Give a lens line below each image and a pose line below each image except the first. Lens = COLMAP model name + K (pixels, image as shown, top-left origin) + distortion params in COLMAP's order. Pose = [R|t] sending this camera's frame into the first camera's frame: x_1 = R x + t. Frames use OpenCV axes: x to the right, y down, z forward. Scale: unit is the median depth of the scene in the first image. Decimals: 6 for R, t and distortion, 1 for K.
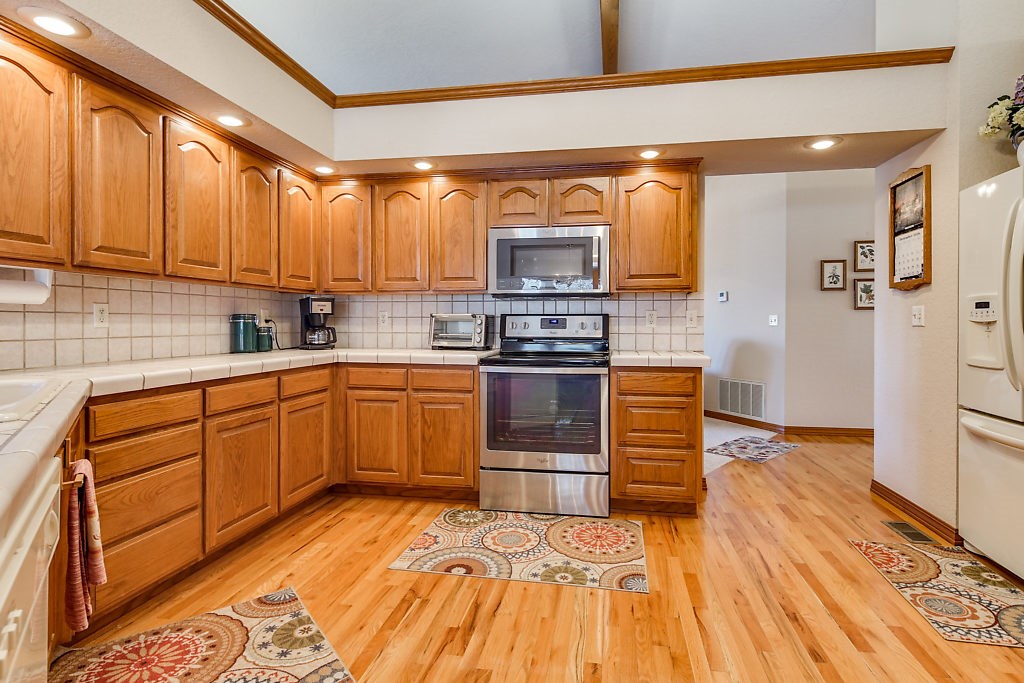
lens RADIAL K [[504.8, 0, 520.4], [0, 504.8, 326.2], [0, 0, 1]] dist [0.010754, -0.005215]
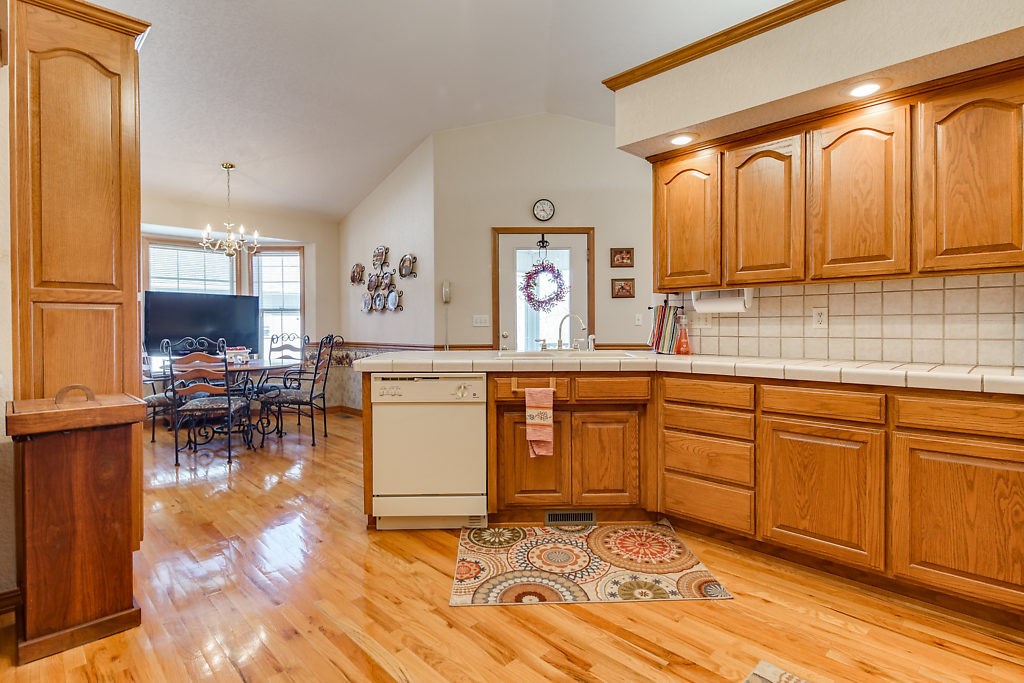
lens RADIAL K [[504.8, 0, 515.6], [0, 504.8, 332.4], [0, 0, 1]] dist [0.010754, -0.005215]
pose [[-0.569793, 0.007405, -0.821755, 0.575606], [-0.002000, 0.999944, 0.010397, 0.000677], [0.821786, 0.007568, -0.569746, 1.206389]]
